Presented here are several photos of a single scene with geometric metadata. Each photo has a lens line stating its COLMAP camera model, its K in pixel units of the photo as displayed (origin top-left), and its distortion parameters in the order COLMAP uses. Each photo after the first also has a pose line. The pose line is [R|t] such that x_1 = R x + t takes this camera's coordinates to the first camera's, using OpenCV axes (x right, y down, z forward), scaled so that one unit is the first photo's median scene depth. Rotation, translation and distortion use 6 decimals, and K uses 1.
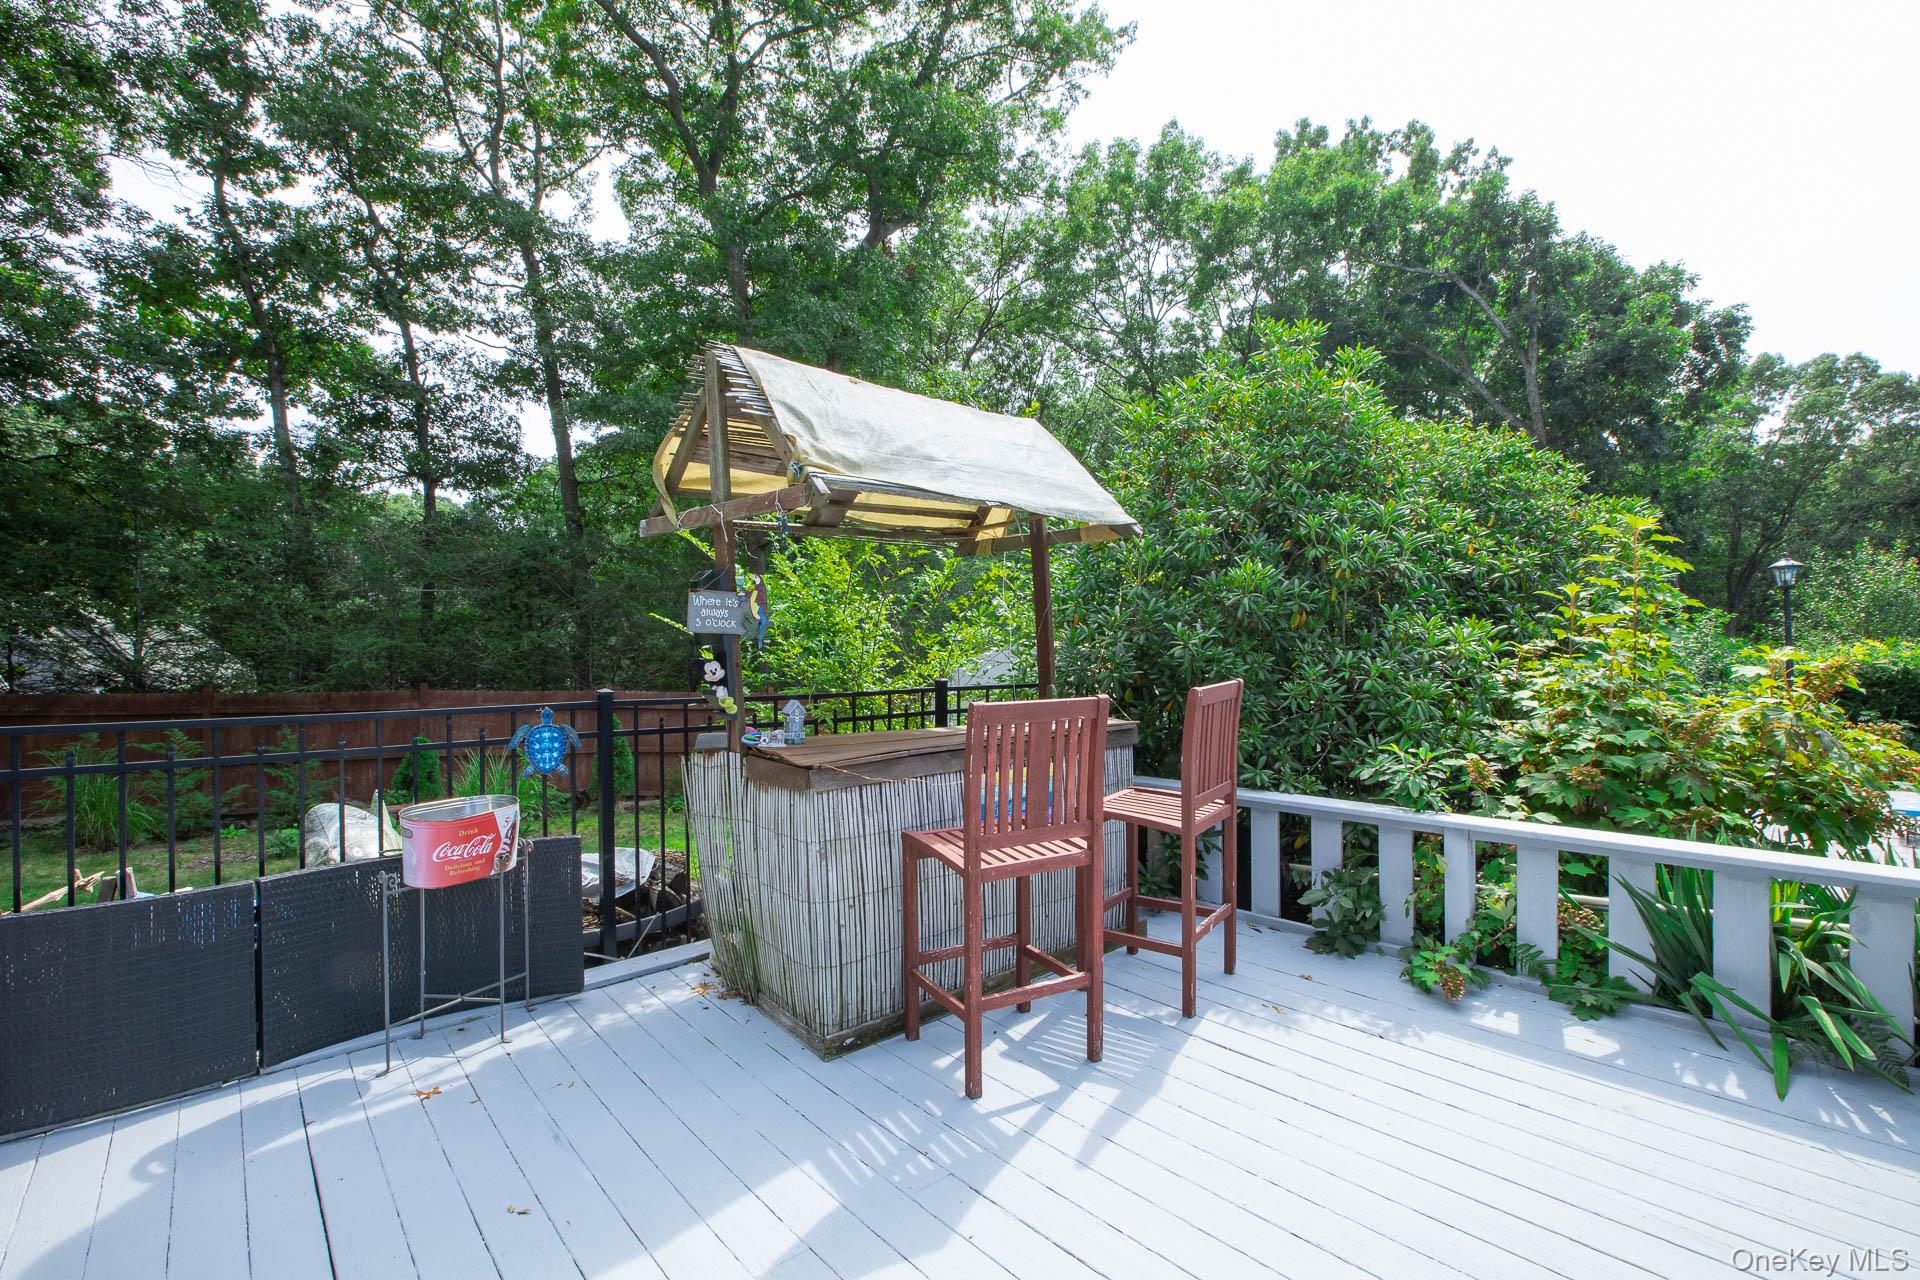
lens RADIAL K [[866.9, 0, 969.4], [0, 866.9, 651.5], [0, 0, 1]] dist [-0.047203, 0.012409]
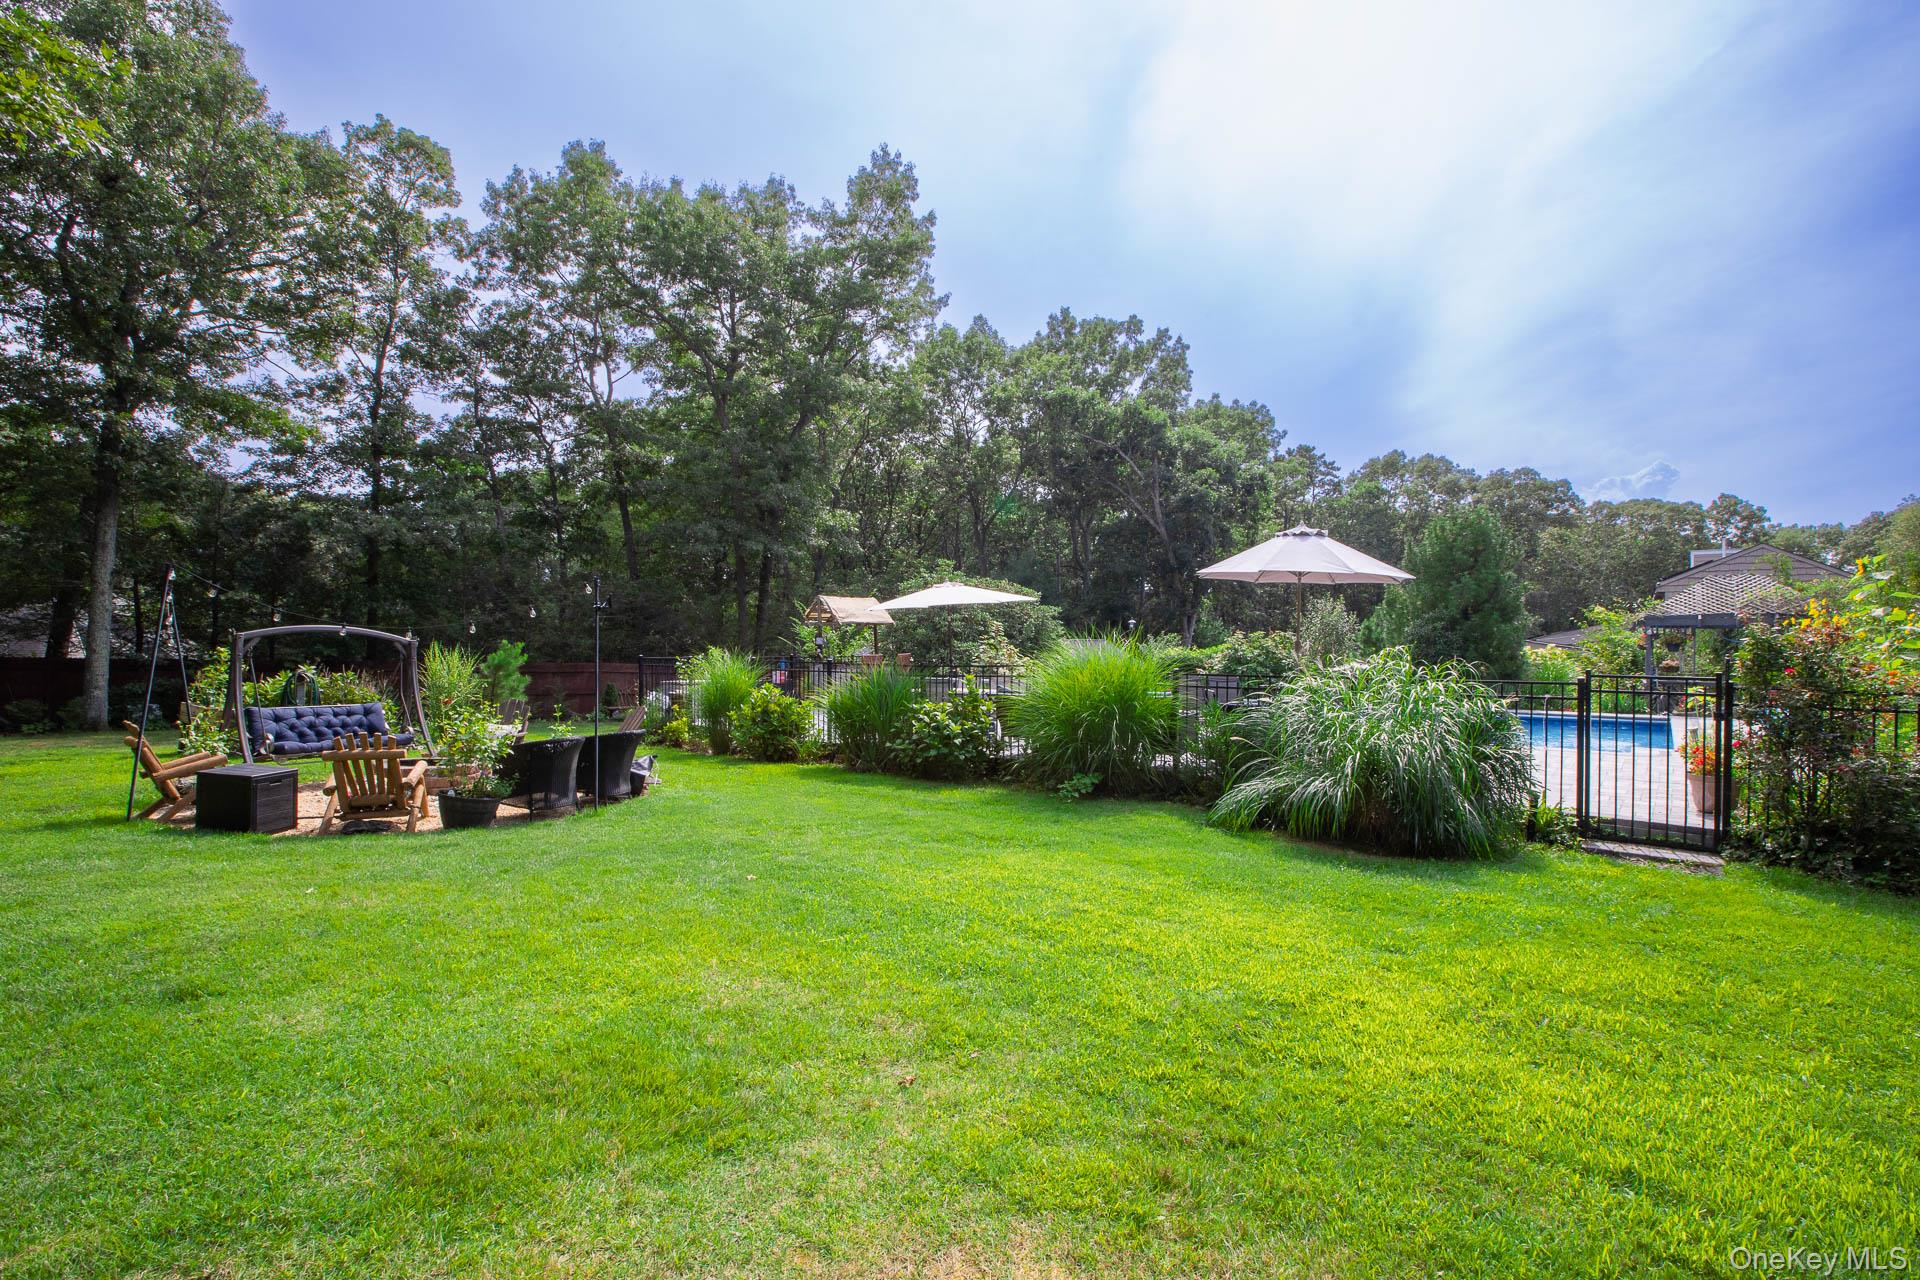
lens RADIAL K [[866.9, 0, 969.4], [0, 866.9, 651.5], [0, 0, 1]] dist [-0.047203, 0.012409]
pose [[0.989449, 0.001976, 0.144871, -0.015253], [-0.002561, 0.999989, 0.003852, -0.000893], [-0.144862, -0.004183, 0.989443, -0.580027]]
